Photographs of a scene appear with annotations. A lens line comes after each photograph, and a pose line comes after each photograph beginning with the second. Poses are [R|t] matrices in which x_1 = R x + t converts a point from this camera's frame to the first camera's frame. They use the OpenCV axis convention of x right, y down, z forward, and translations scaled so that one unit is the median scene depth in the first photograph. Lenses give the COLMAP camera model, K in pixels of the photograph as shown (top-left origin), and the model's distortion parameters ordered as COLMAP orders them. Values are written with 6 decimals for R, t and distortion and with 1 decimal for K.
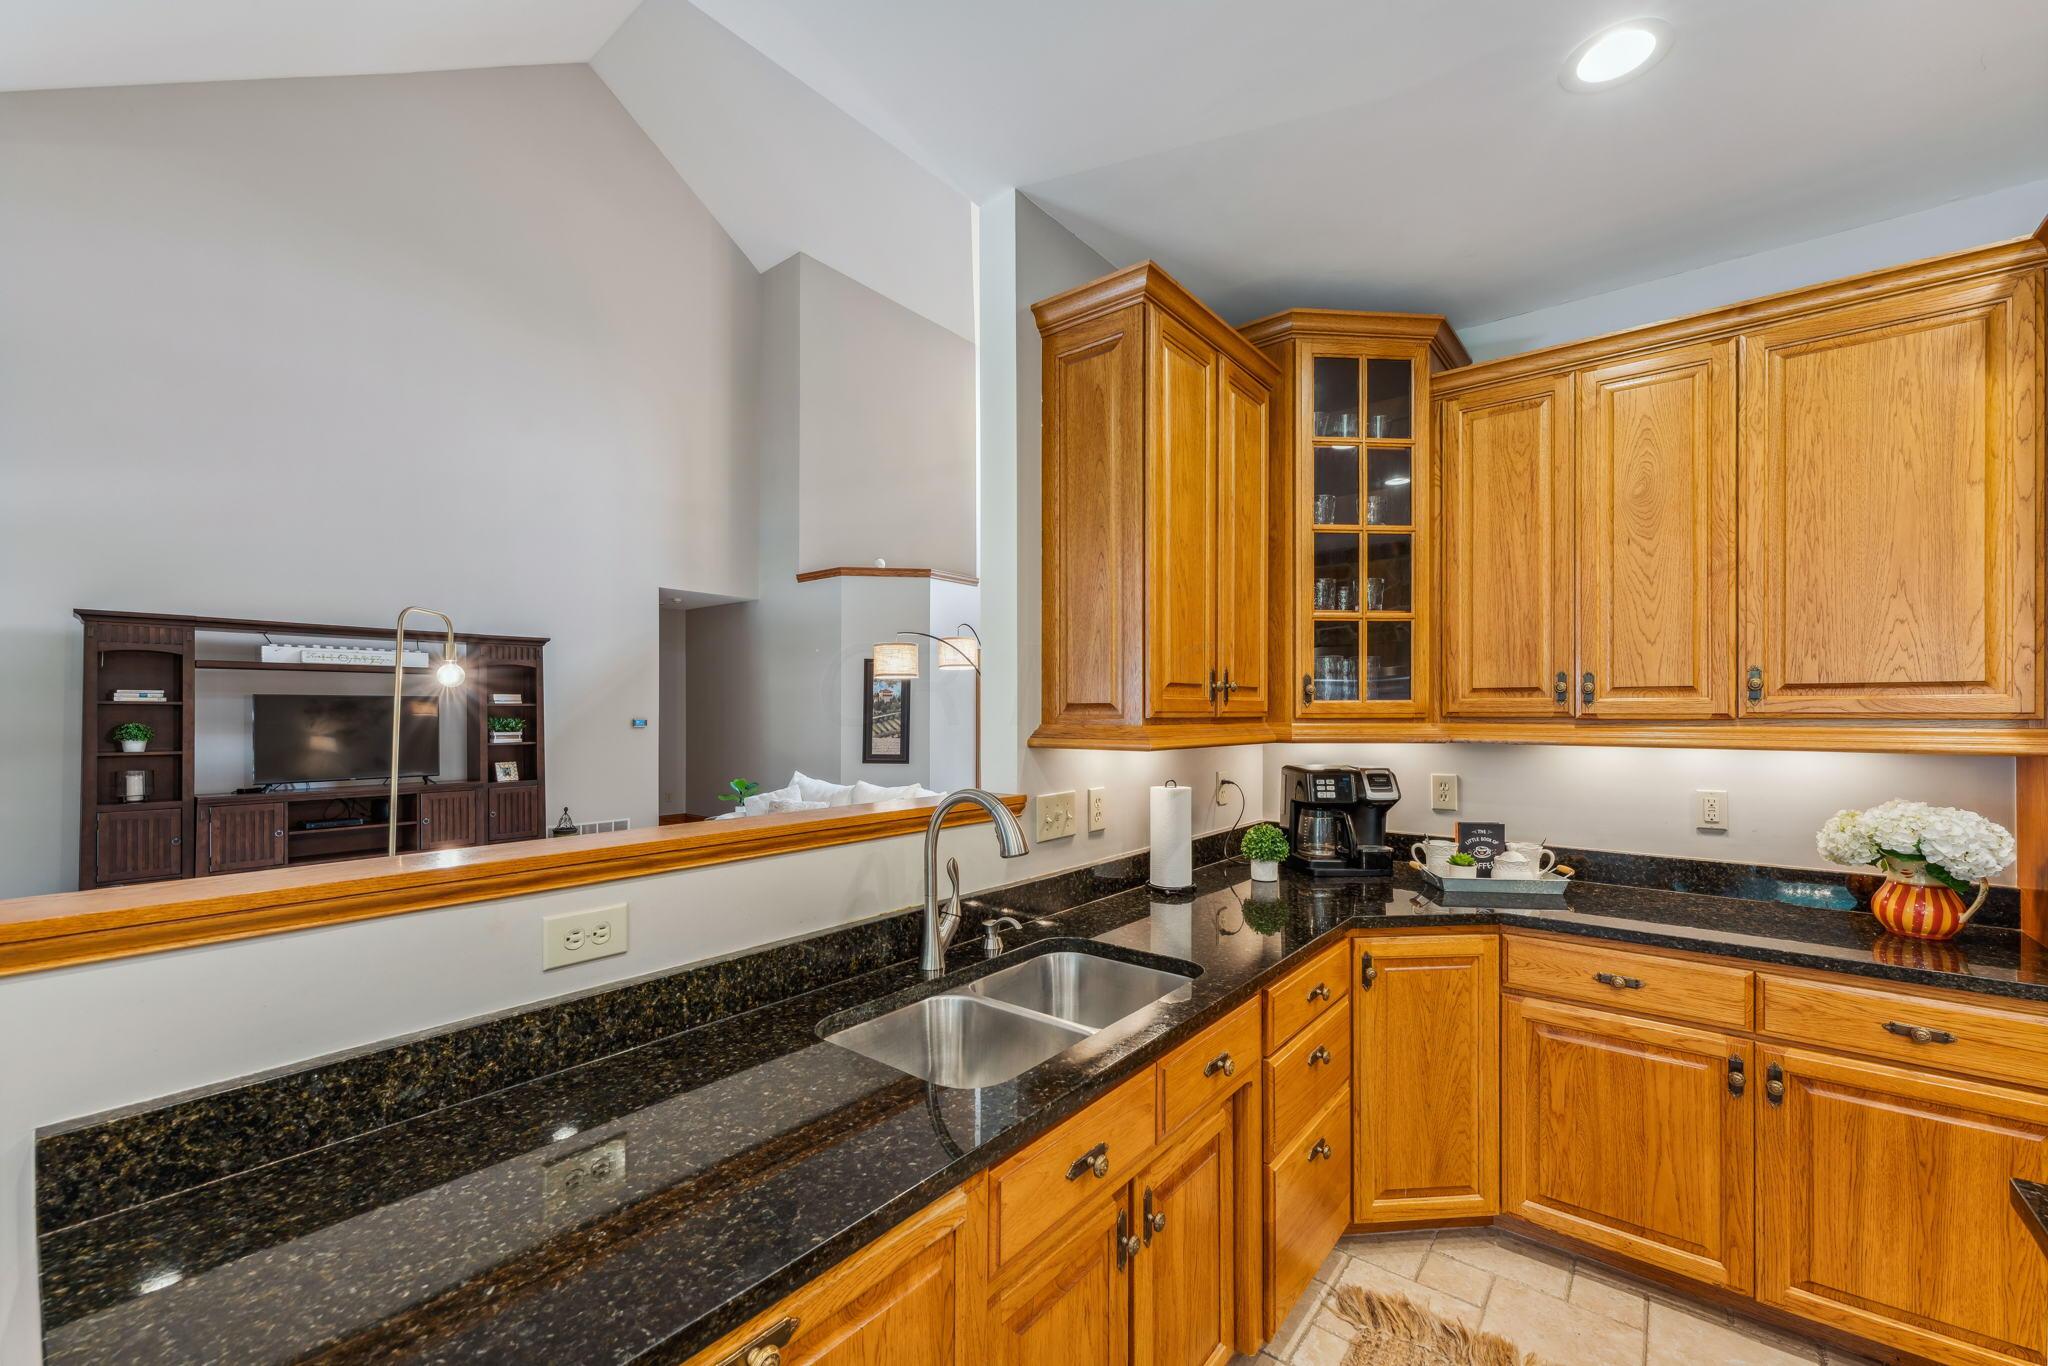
lens RADIAL K [[821.8, 0, 1014.3], [0, 821.8, 712.4], [0, 0, 1]] dist [-0.001061, 0.000252]
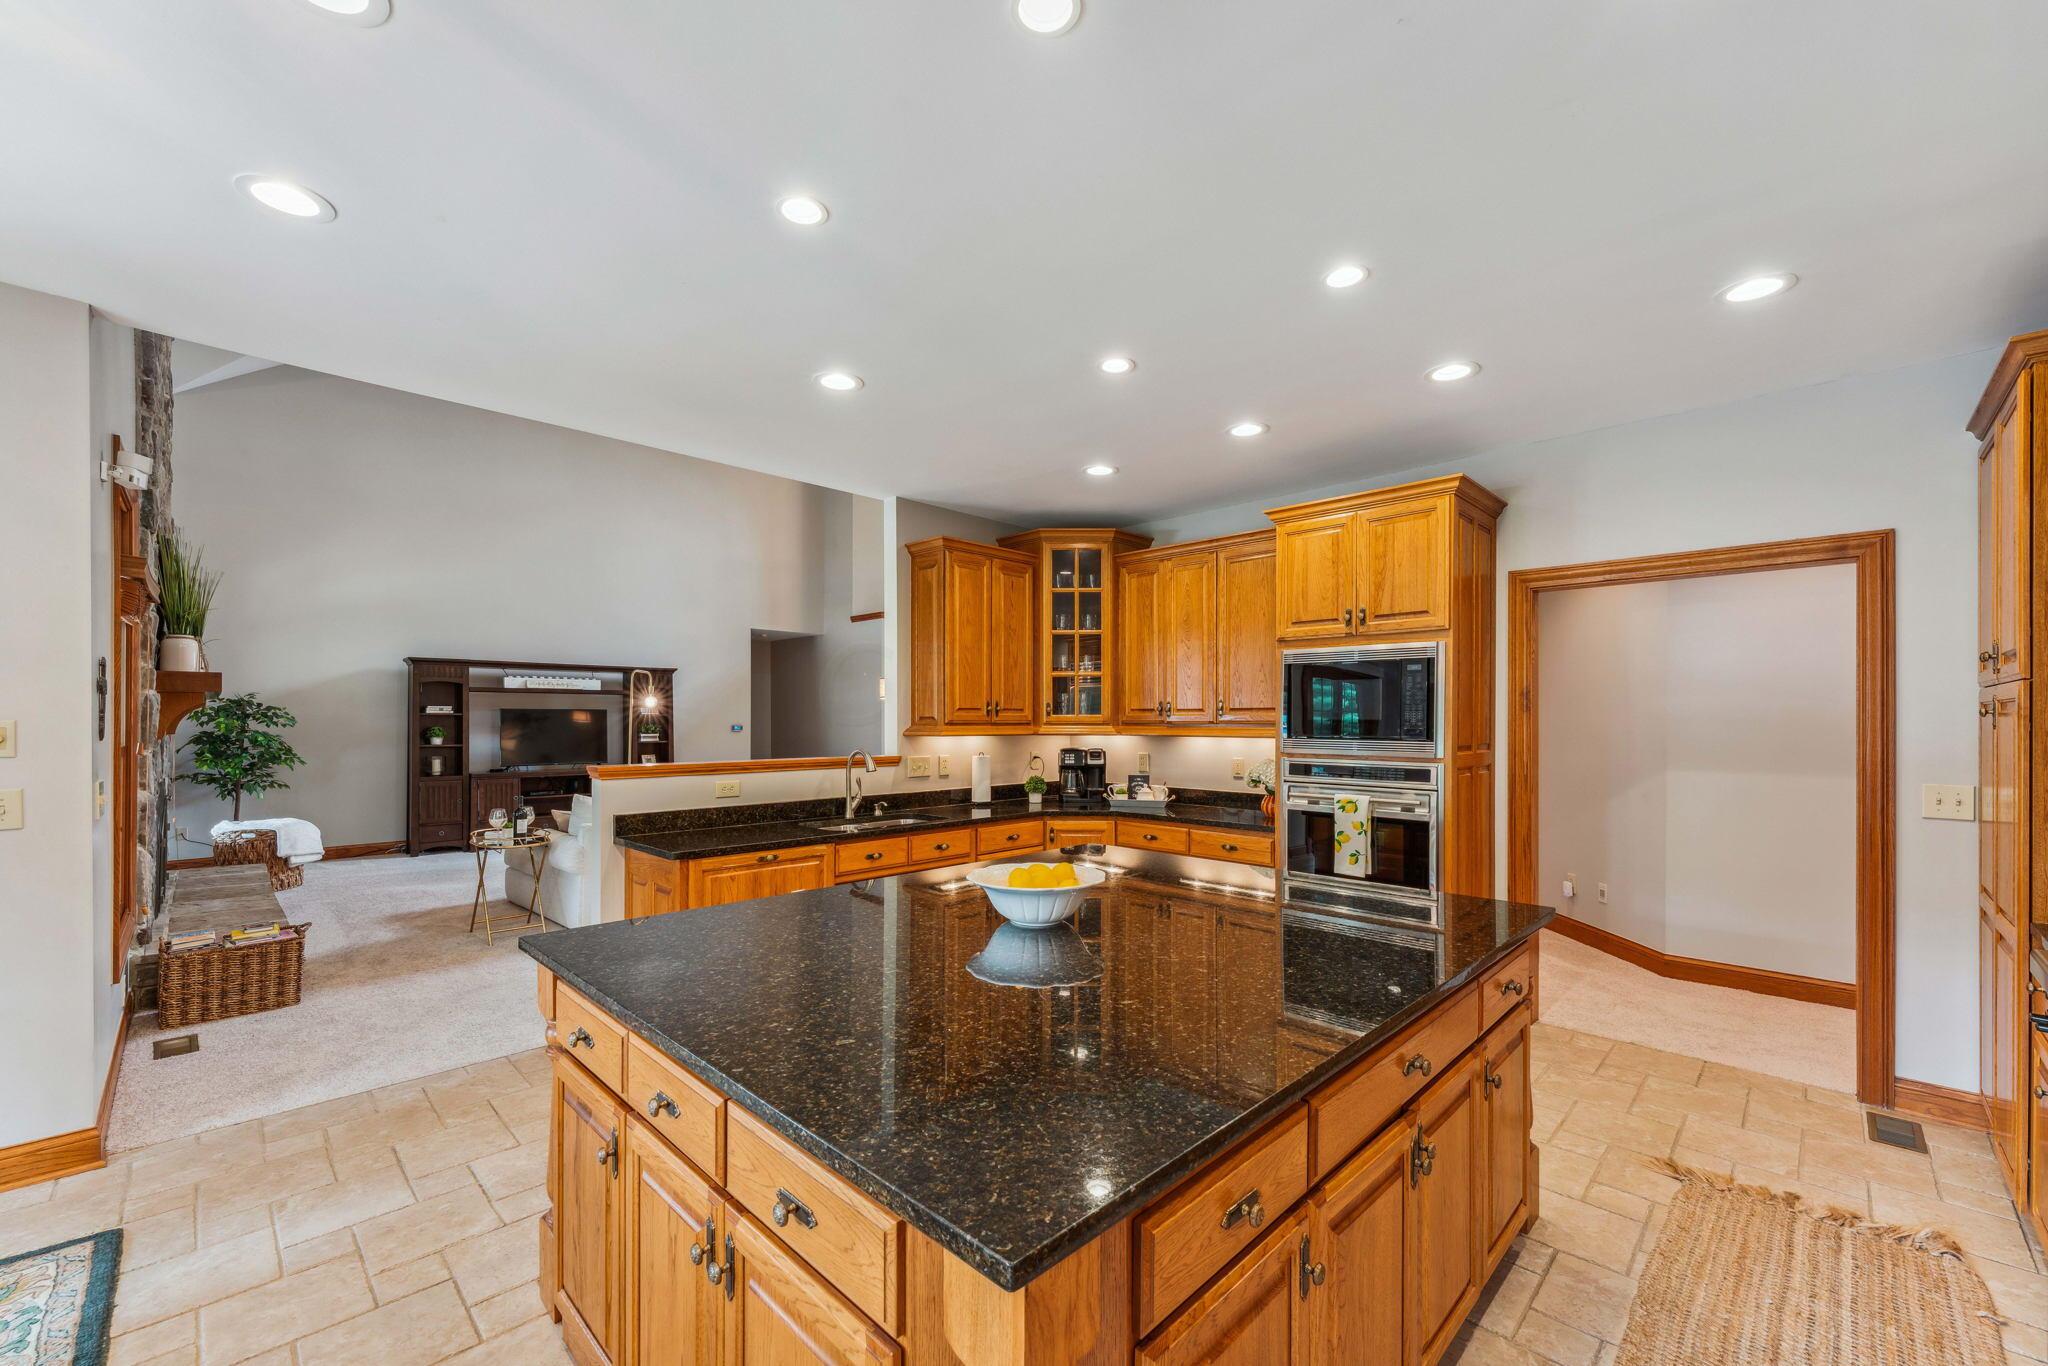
lens RADIAL K [[821.8, 0, 1014.3], [0, 821.8, 712.4], [0, 0, 1]] dist [-0.001061, 0.000252]
pose [[0.995117, -0.001046, -0.098697, 0.510597], [0.000216, 0.999965, -0.008411, -0.003176], [0.098702, 0.008349, 0.995082, -1.166355]]
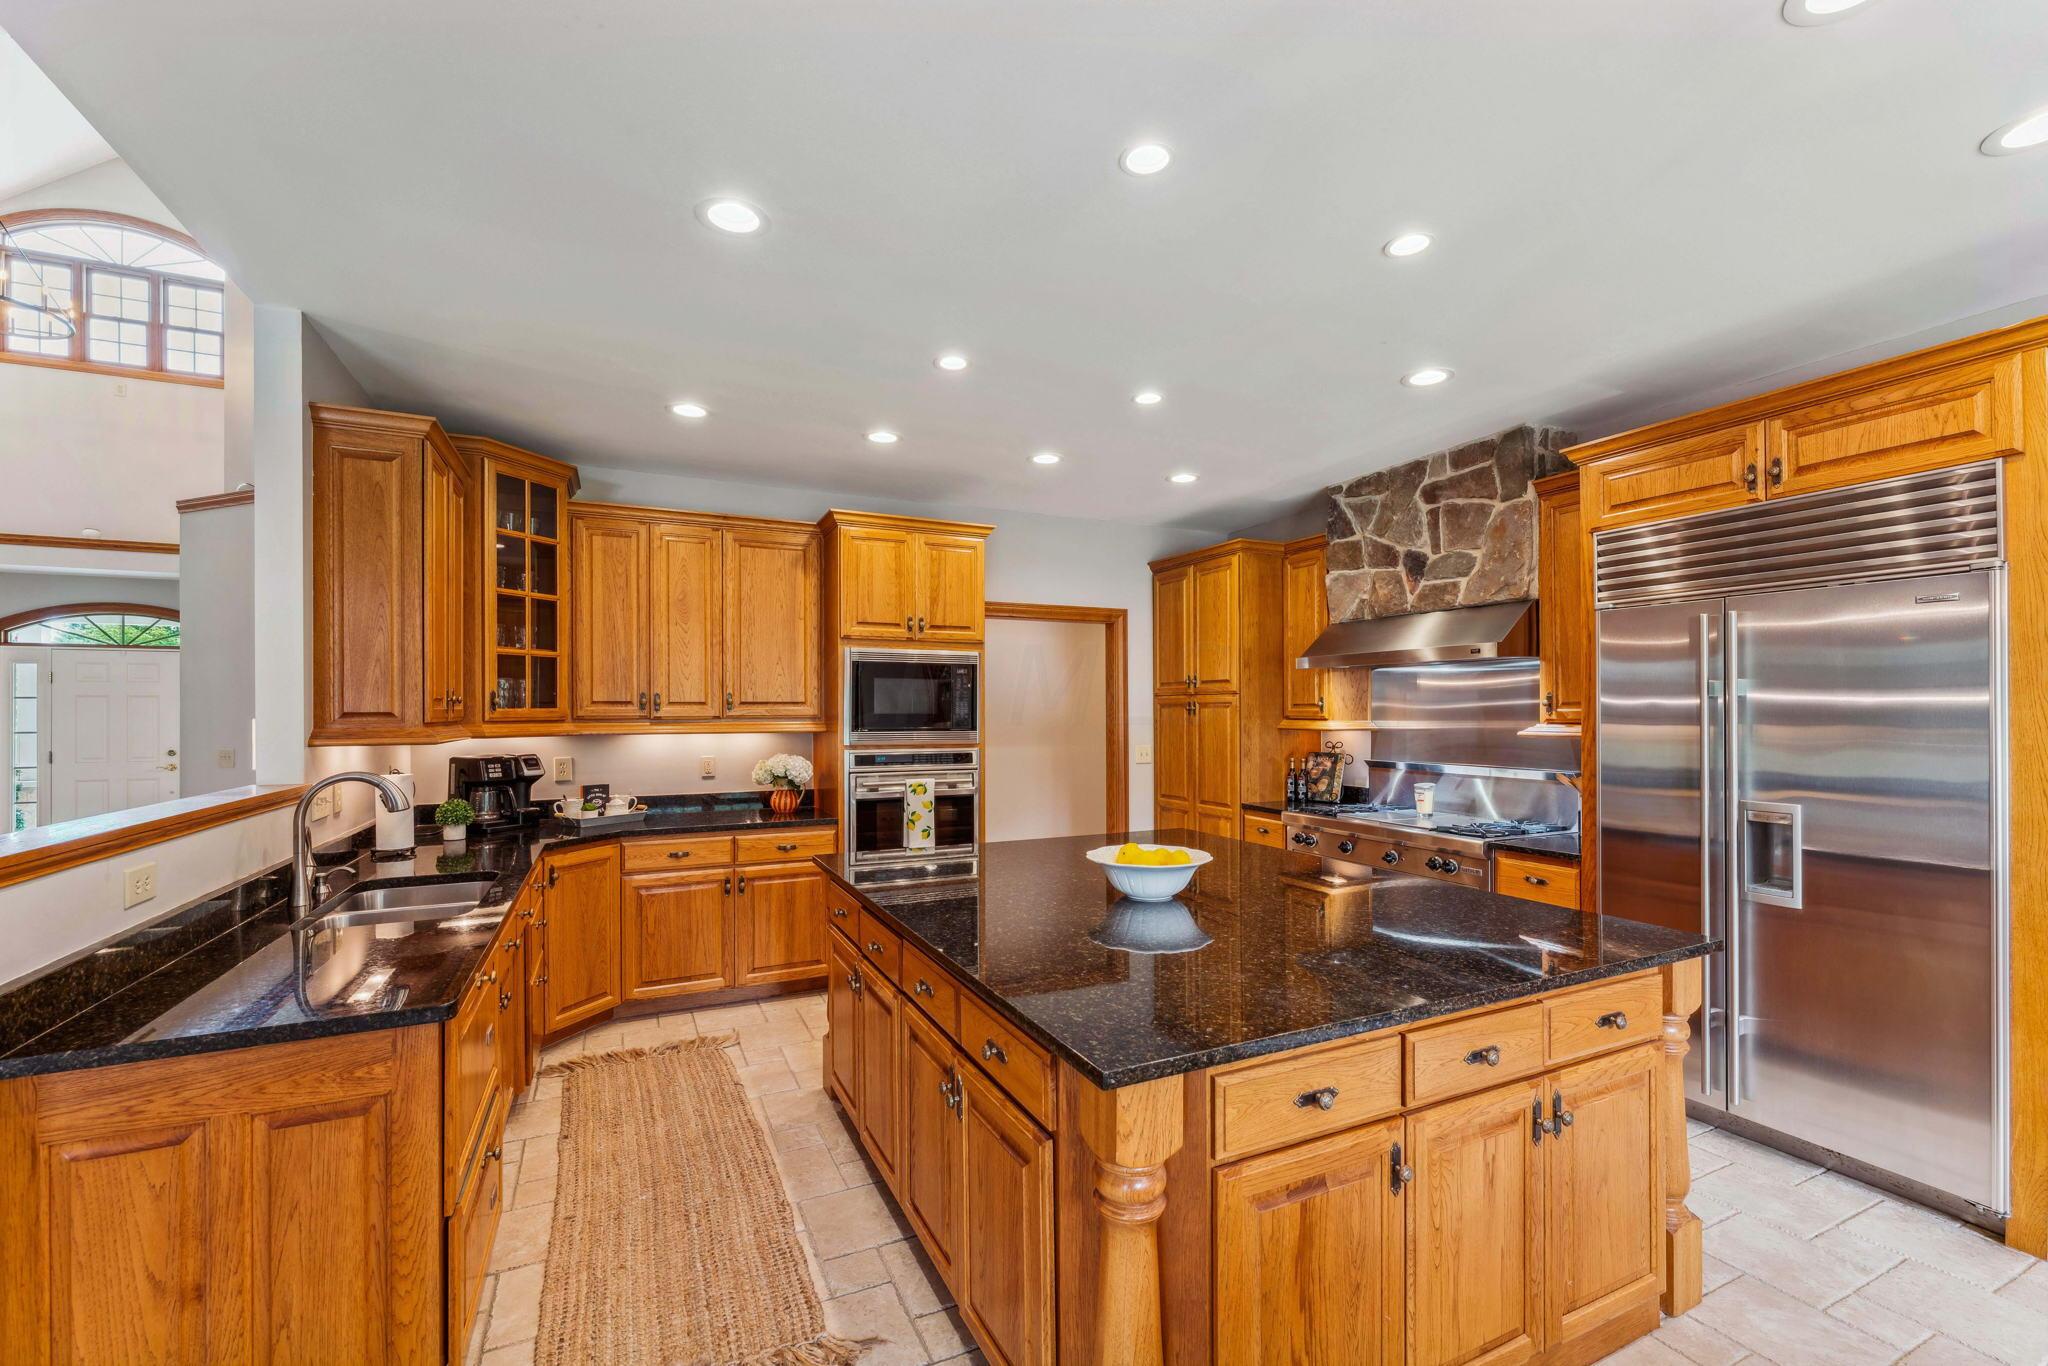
lens RADIAL K [[821.8, 0, 1014.3], [0, 821.8, 712.4], [0, 0, 1]] dist [-0.001061, 0.000252]
pose [[0.432170, -0.002830, 0.901788, -0.586461], [0.003846, 0.999992, 0.001295, -0.006766], [-0.901784, 0.002908, 0.432177, -0.483695]]
